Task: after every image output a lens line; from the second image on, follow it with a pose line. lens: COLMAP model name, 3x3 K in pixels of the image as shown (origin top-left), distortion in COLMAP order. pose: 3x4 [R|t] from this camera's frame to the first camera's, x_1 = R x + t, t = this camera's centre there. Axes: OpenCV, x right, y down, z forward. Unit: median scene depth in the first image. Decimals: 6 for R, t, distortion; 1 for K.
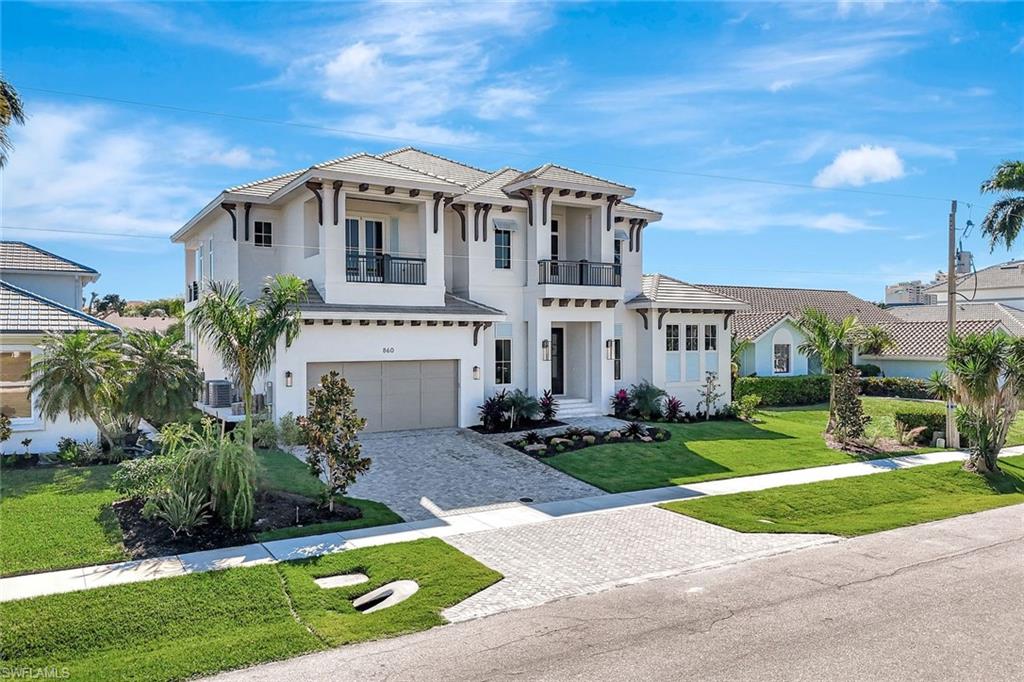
lens RADIAL K [[756.9, 0, 512.1], [0, 756.9, 339.2], [0, 0, 1]] dist [0.003842, 0.000418]
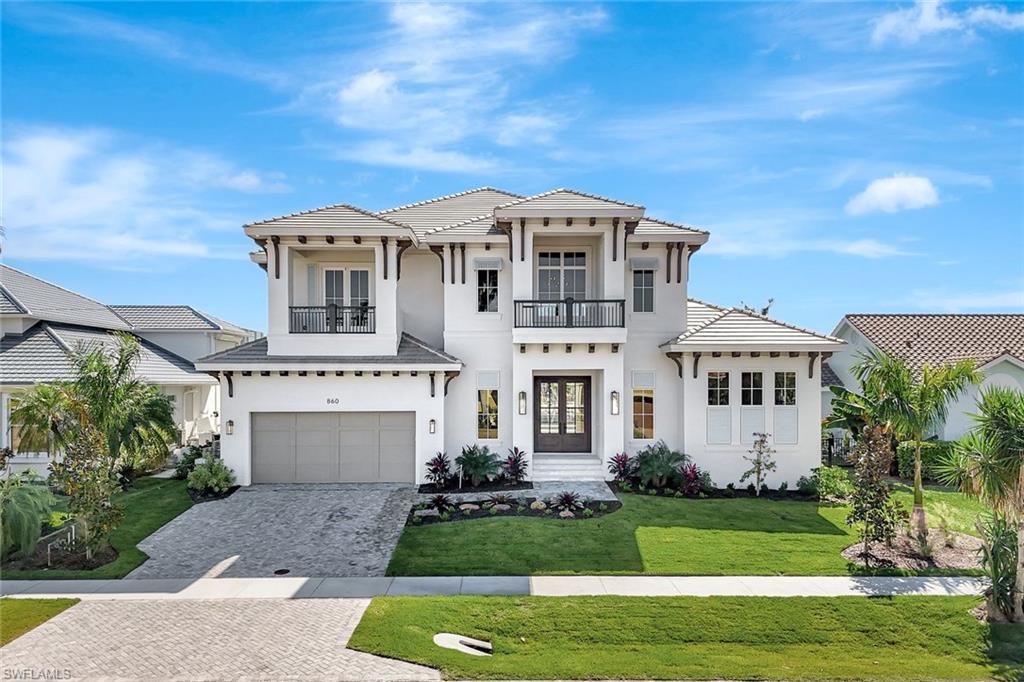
lens RADIAL K [[764.6, 0, 510.1], [0, 764.6, 375.4], [0, 0, 1]] dist [0.007920, 0.002503]
pose [[0.864165, 0.000348, -0.503208, 0.473696], [-0.001667, 0.999996, -0.002171, -0.015329], [0.503205, 0.002715, 0.864163, 0.220934]]
